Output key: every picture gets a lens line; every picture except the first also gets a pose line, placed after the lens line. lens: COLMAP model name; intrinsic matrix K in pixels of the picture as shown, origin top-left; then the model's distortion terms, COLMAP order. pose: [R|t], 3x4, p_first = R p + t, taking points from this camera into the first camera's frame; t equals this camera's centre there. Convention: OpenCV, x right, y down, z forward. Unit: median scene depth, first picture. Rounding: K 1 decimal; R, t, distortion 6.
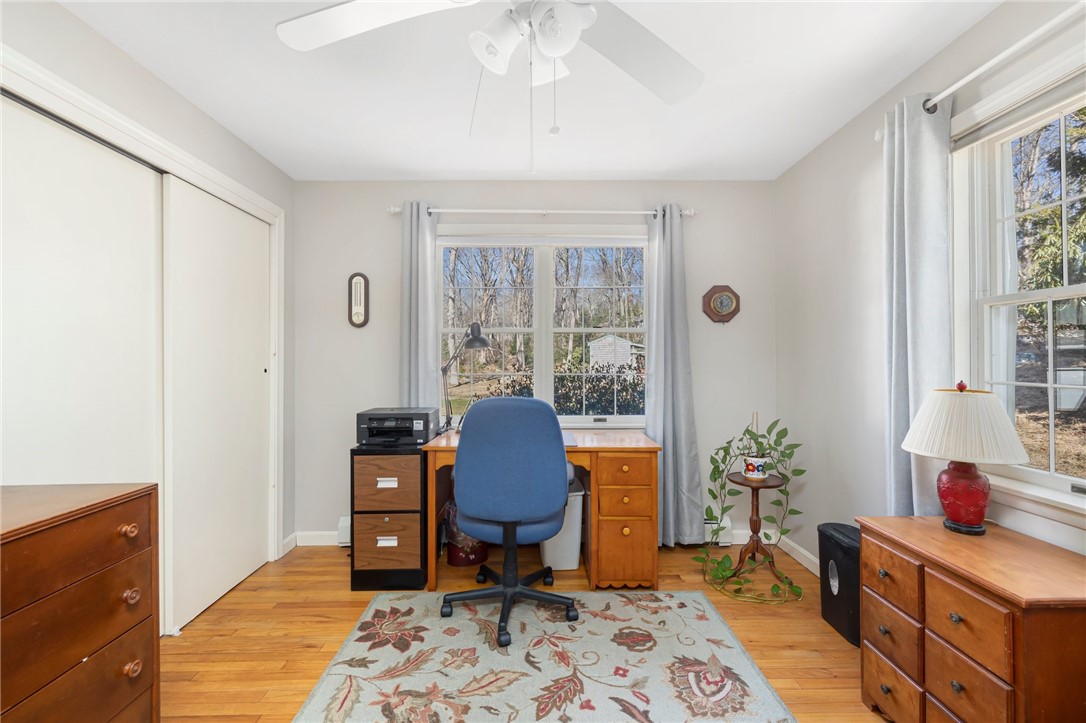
lens RADIAL K [[472.8, 0, 541.6], [0, 472.8, 357.4], [0, 0, 1]] dist [-0.000550, -0.000097]
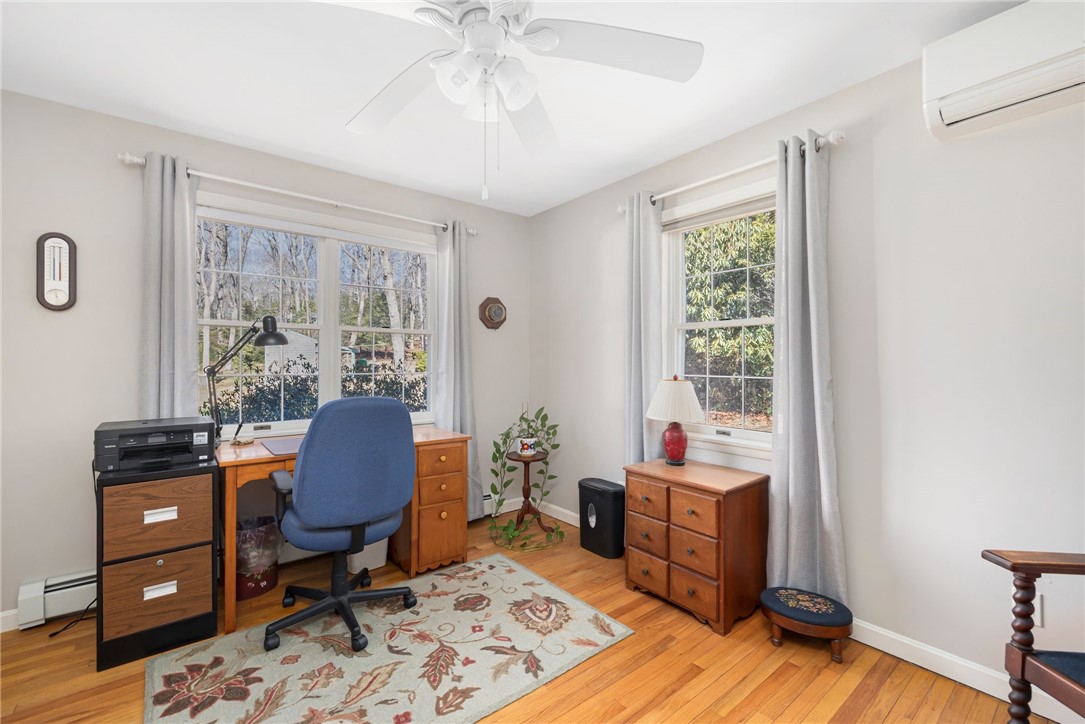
lens RADIAL K [[472.4, 0, 541.1], [0, 472.4, 357.9], [0, 0, 1]] dist [-0.000550, -0.000097]
pose [[0.779579, 0.009755, 0.626228, -0.349244], [-0.010789, 0.999939, -0.002146, 0.000556], [-0.626211, -0.005084, 0.779637, 0.000238]]
